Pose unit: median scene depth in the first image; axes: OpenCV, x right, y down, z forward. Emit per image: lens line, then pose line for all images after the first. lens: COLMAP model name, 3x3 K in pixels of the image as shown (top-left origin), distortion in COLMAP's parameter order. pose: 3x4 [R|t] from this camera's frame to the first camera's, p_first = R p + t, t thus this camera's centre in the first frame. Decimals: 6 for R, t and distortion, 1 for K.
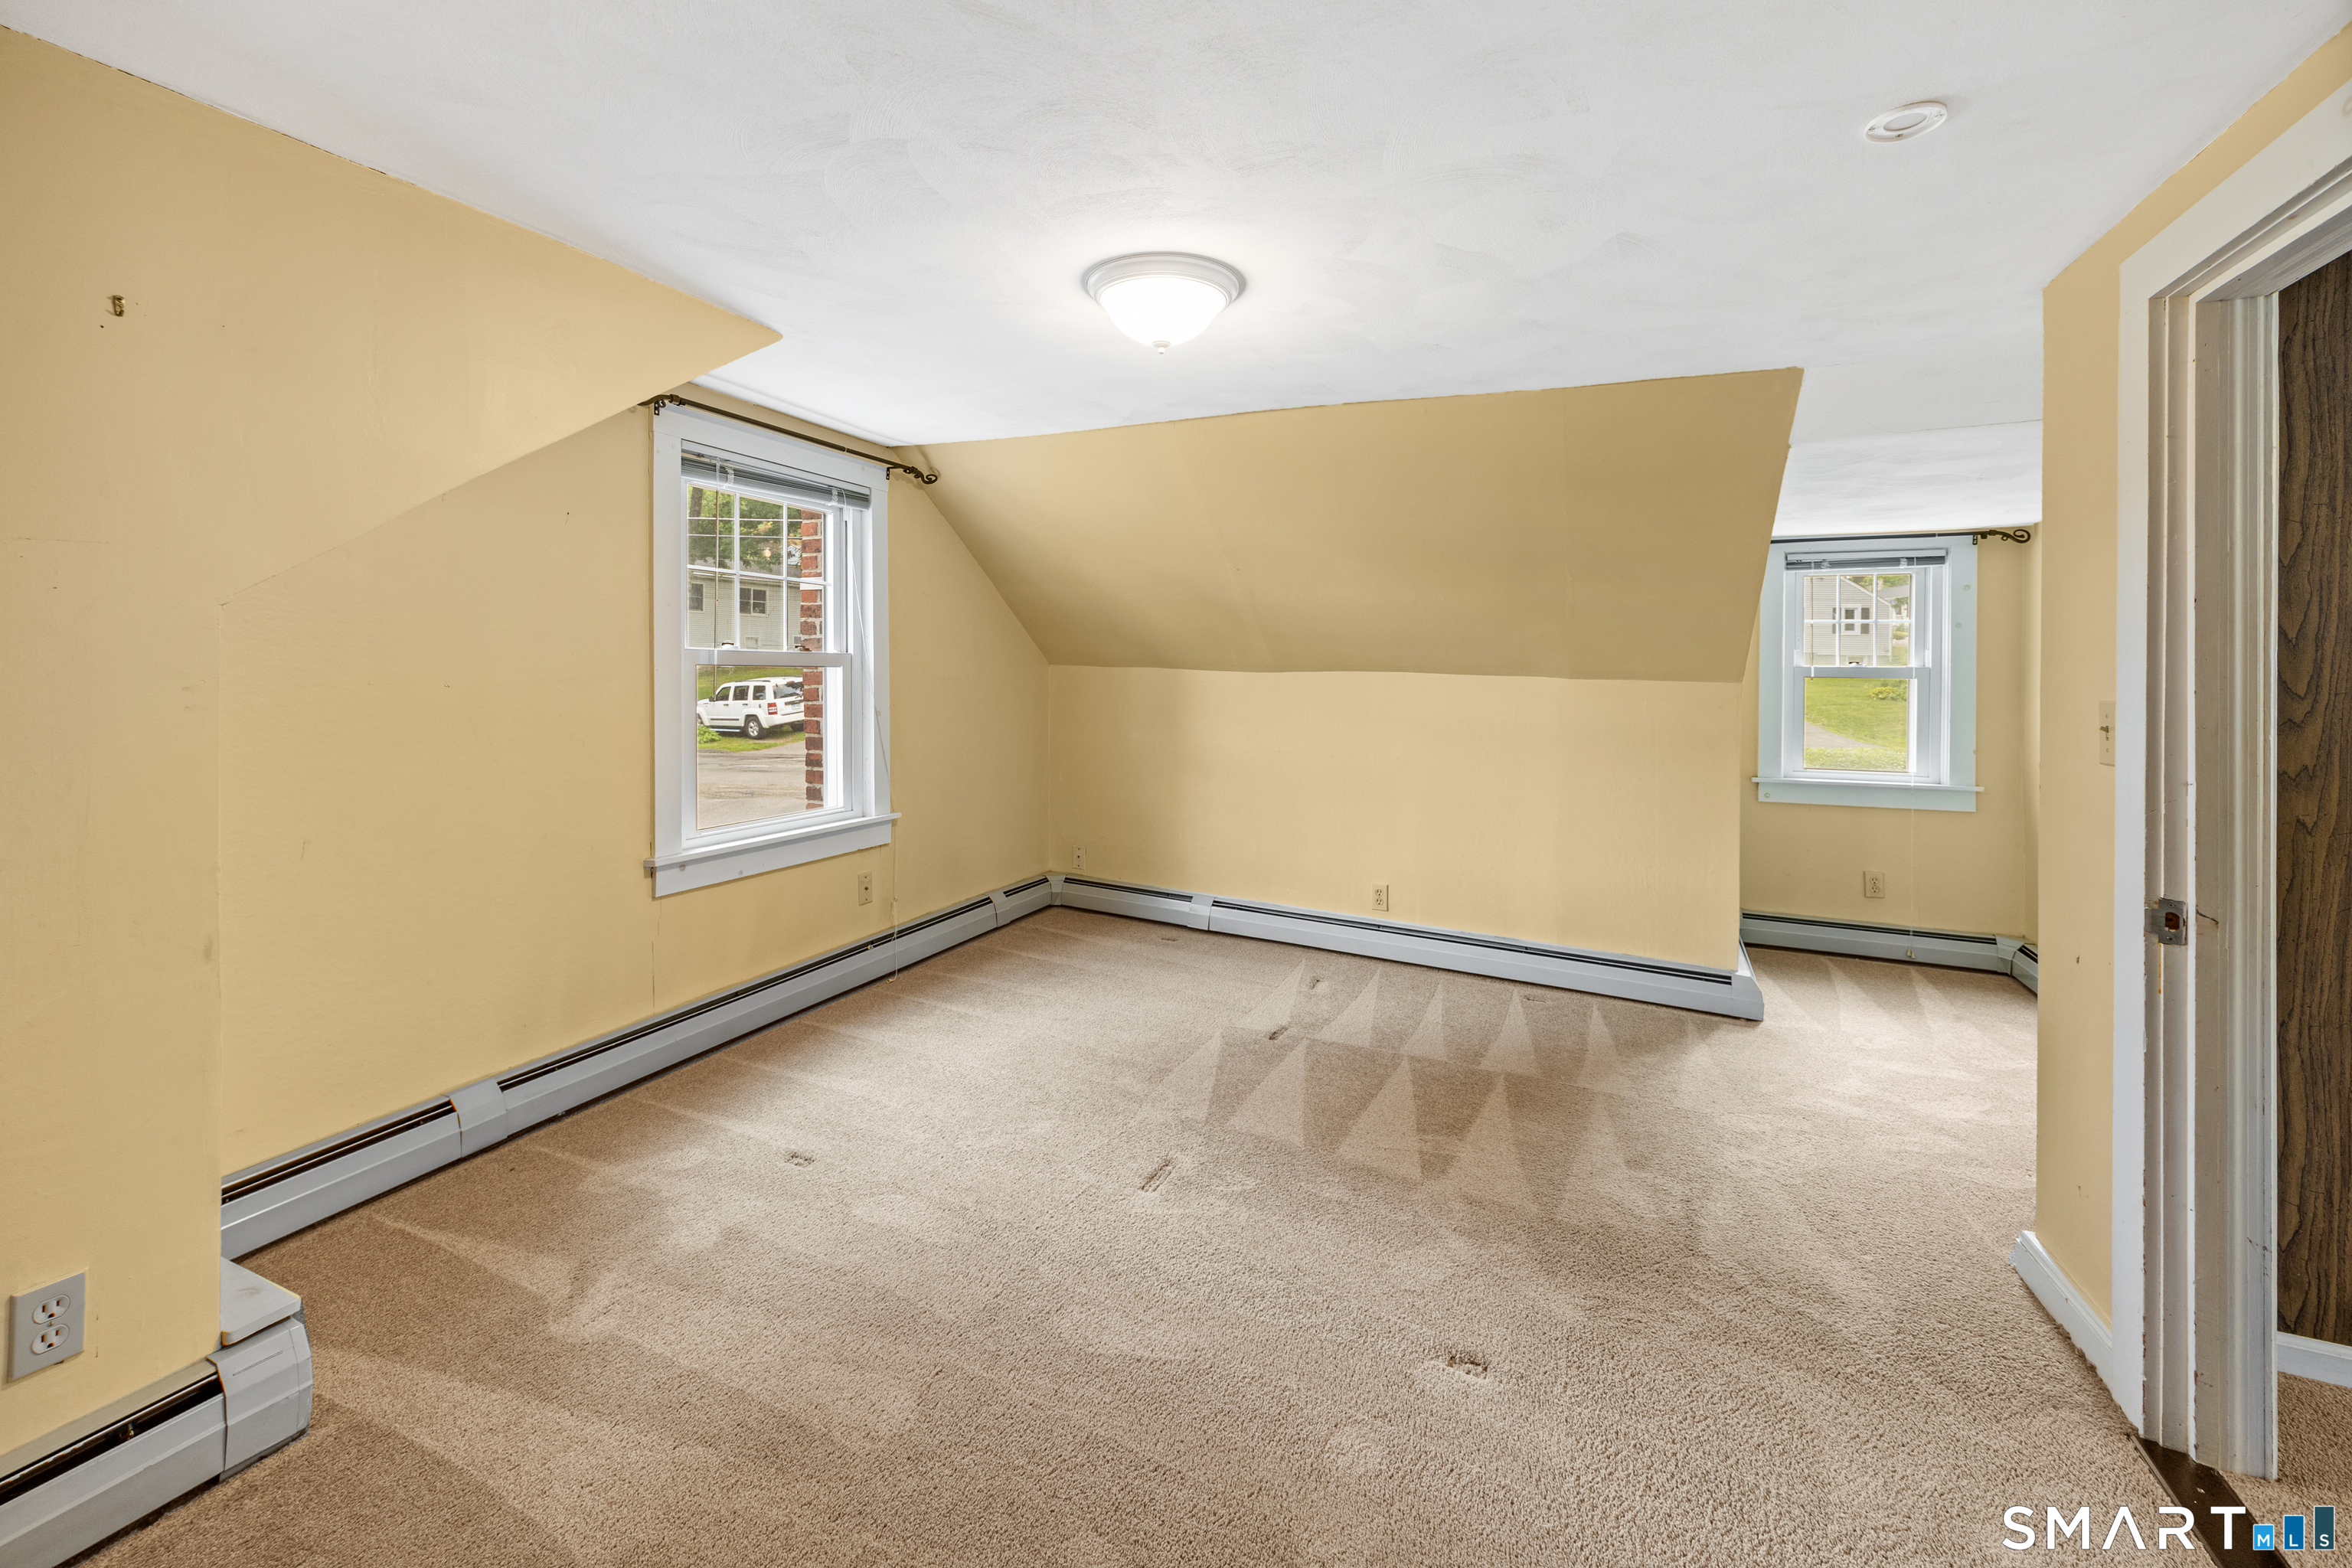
lens RADIAL K [[967.4, 0, 1183.9], [0, 967.4, 654.1], [0, 0, 1]] dist [0.009392, 0.000232]
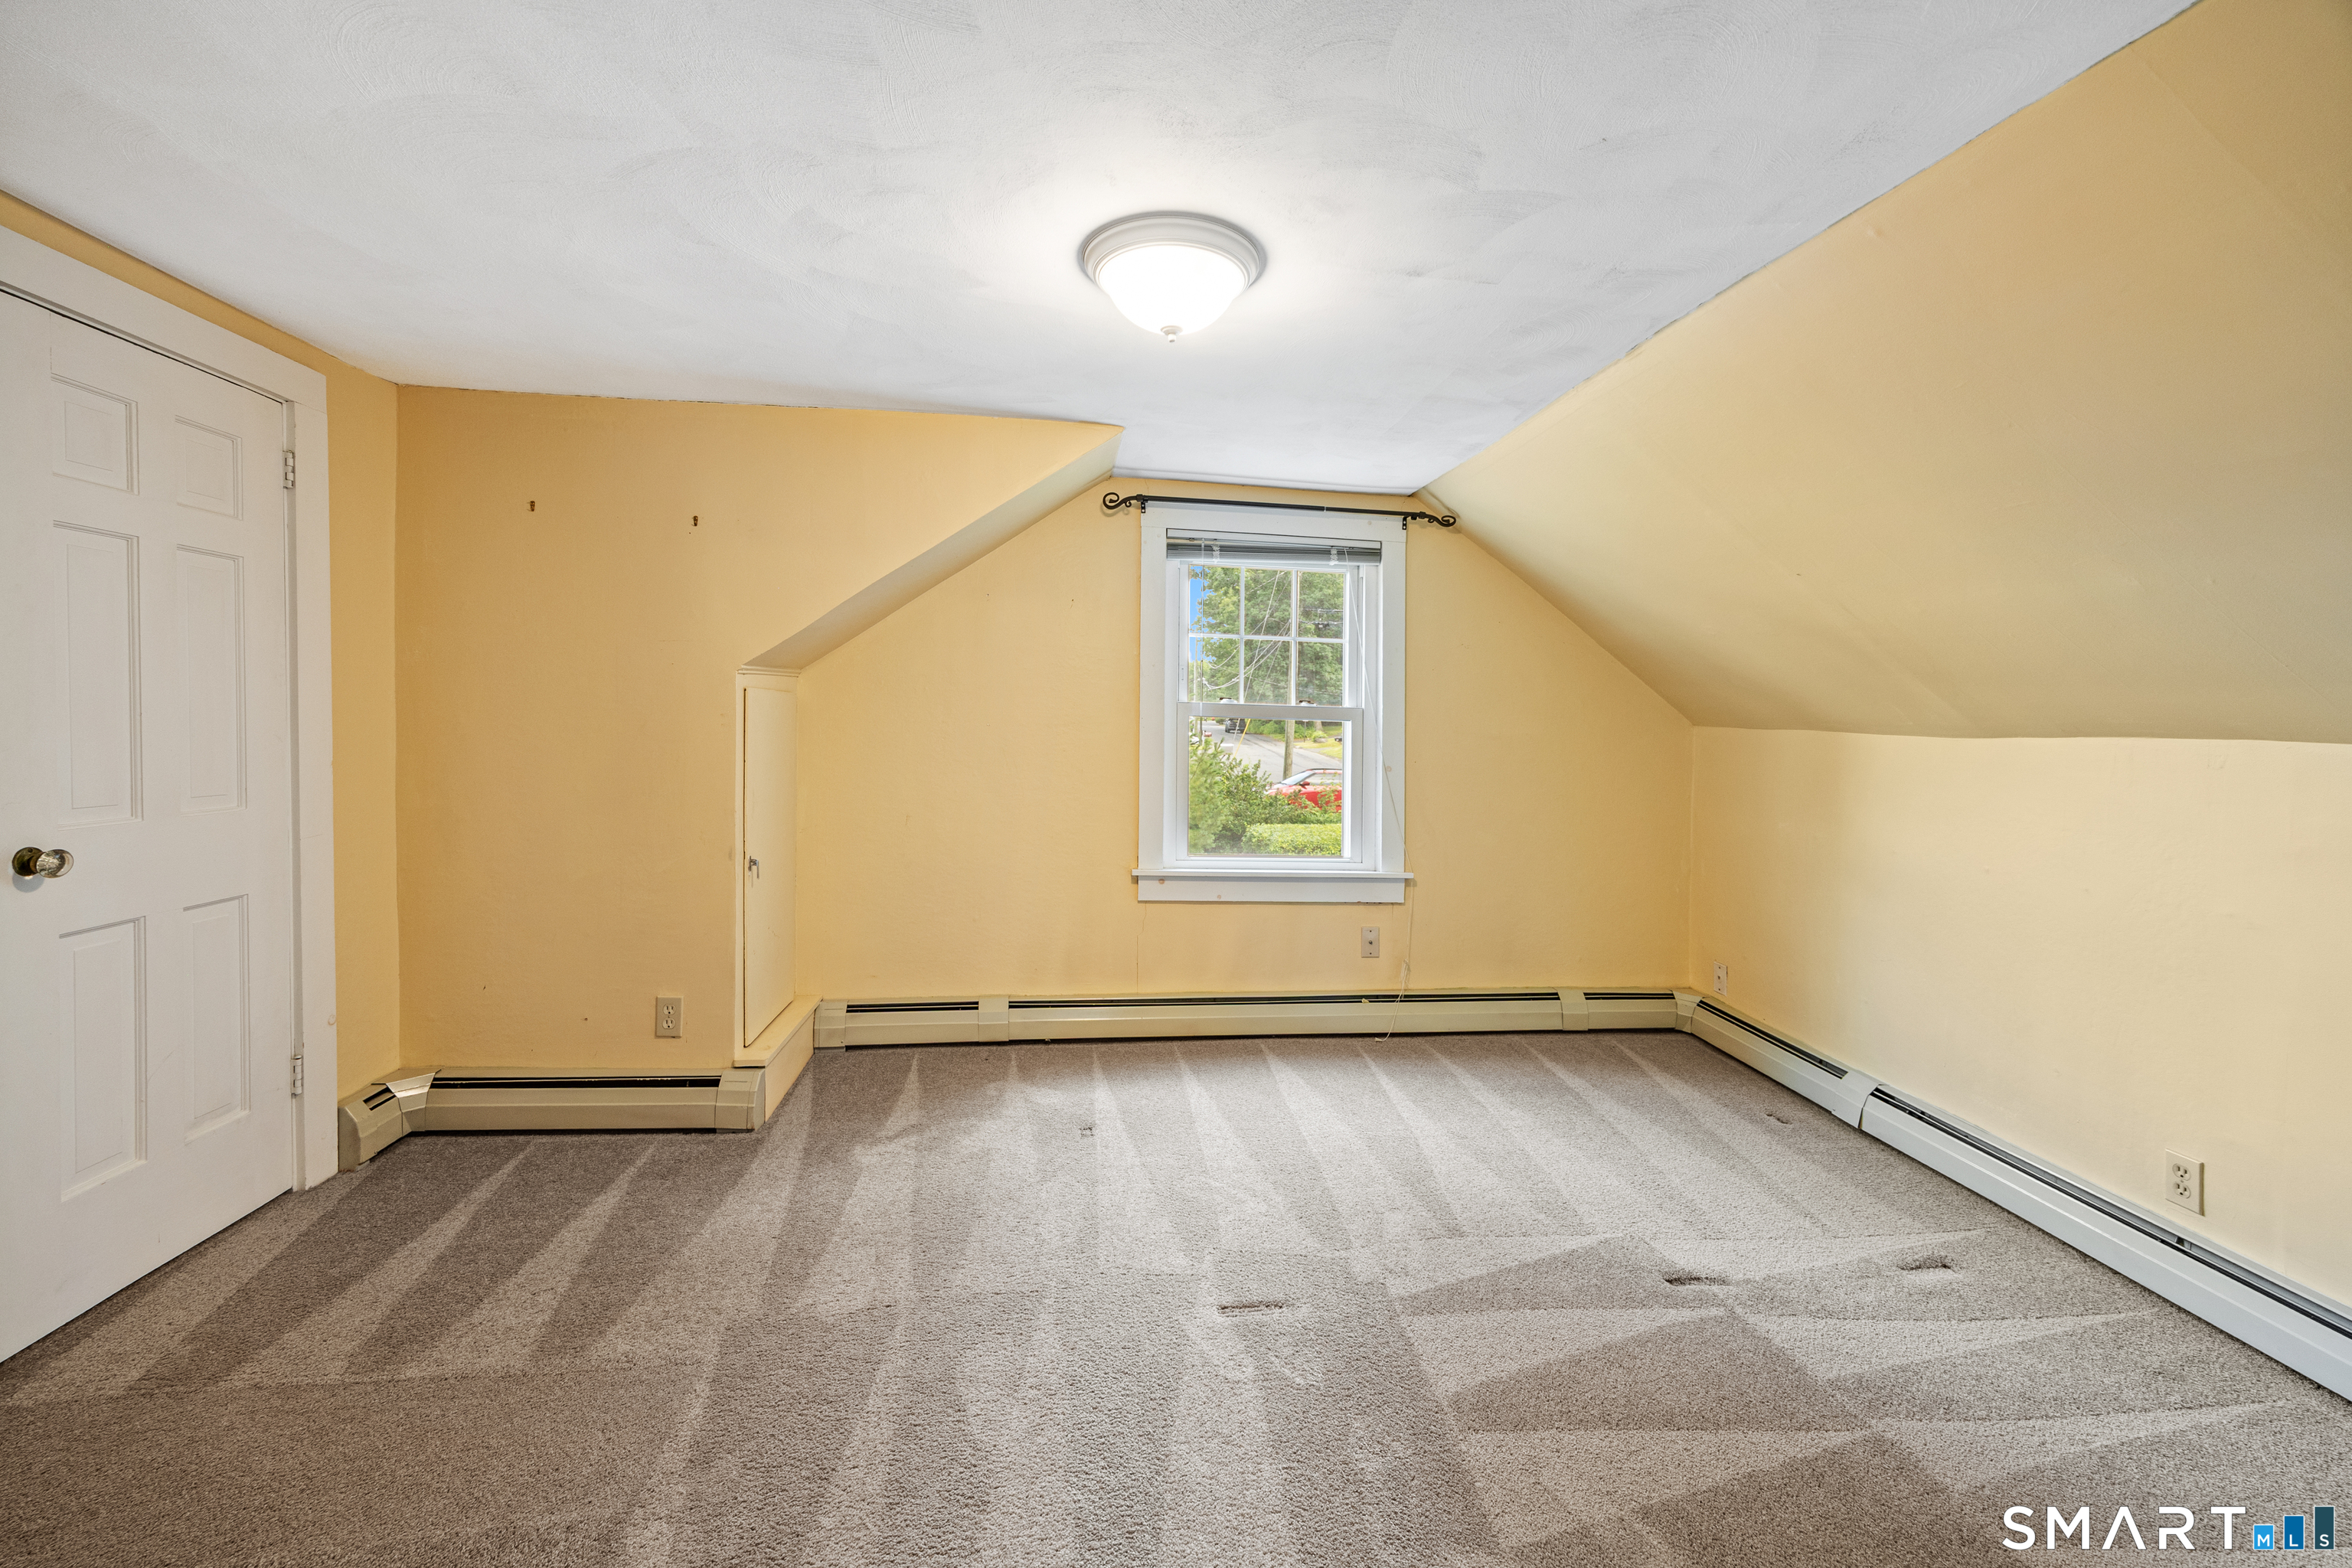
lens RADIAL K [[940.1, 0, 1175.5], [0, 940.1, 733.0], [0, 0, 1]] dist [0.002261, 0.000239]
pose [[0.510231, 0.013370, -0.859933, 0.433042], [-0.010365, 0.999902, 0.009396, 0.019779], [0.859975, 0.004119, 0.510320, 0.354656]]
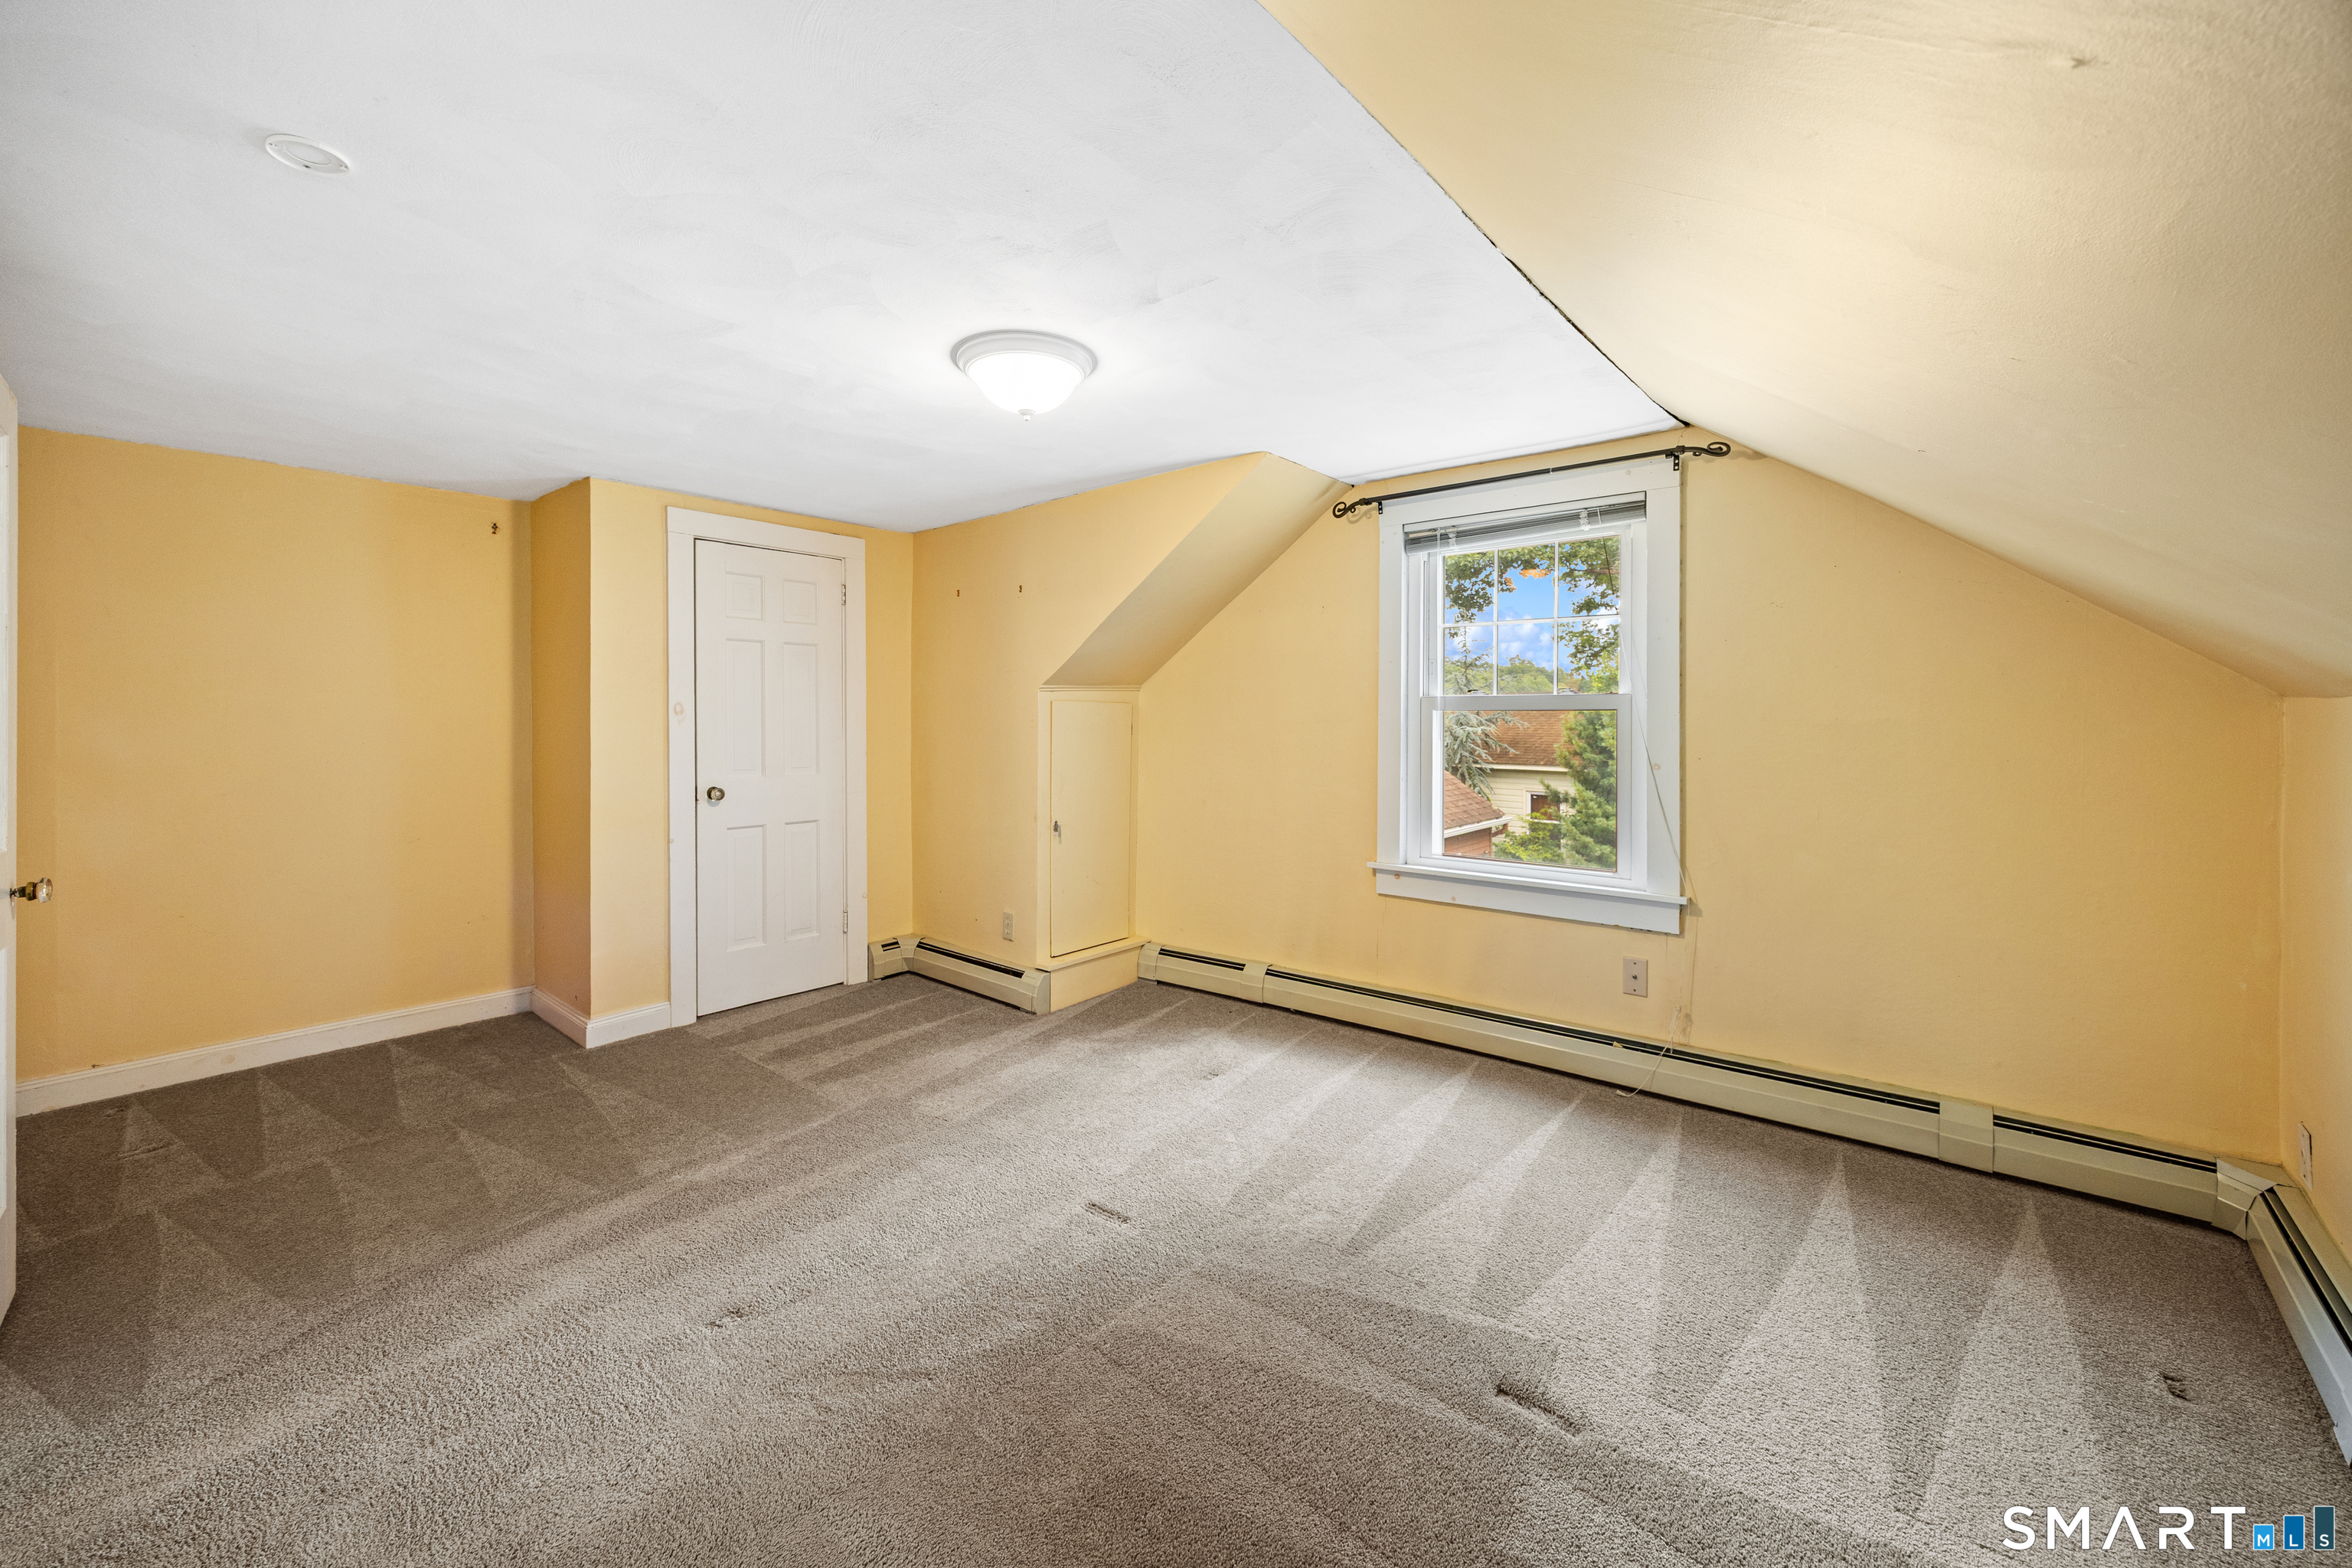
lens RADIAL K [[933.9, 0, 1165.3], [0, 933.9, 720.2], [0, 0, 1]] dist [0.000854, 0.000494]
pose [[-0.285904, -0.012073, -0.958182, 0.594232], [0.007628, 0.999860, -0.014874, 0.033955], [0.958228, -0.011562, -0.285772, 0.910477]]
